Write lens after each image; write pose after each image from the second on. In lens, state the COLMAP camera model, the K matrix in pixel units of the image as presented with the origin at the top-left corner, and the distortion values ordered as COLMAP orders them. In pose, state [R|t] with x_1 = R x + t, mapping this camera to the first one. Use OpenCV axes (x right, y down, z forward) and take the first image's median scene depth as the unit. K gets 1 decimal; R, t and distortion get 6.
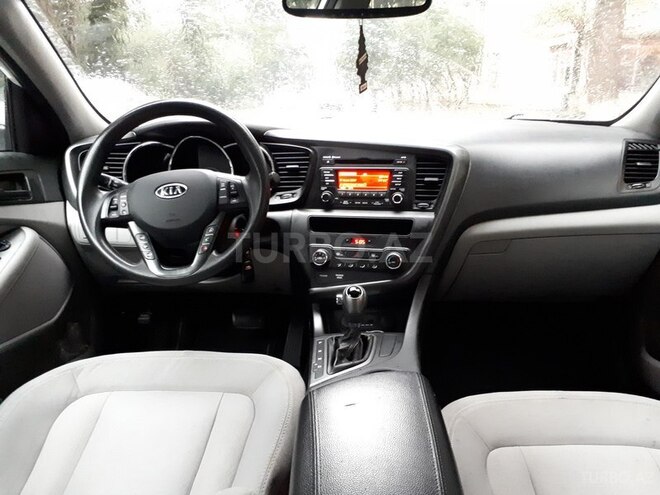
lens RADIAL K [[520.0, 0, 330.2], [0, 520.0, 247.5], [0, 0, 1]] dist [-0.016169, -0.005306]
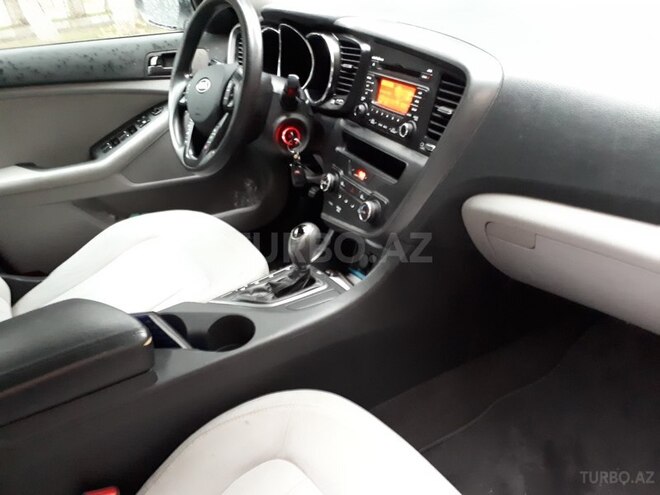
lens RADIAL K [[520.0, 0, 330.1], [0, 520.0, 247.3], [0, 0, 1]] dist [-0.016169, -0.005306]
pose [[0.612974, 0.348174, -0.709251, 0.626921], [-0.138553, 0.931128, 0.337349, -0.168558], [0.777860, -0.108517, 0.618998, 0.445529]]
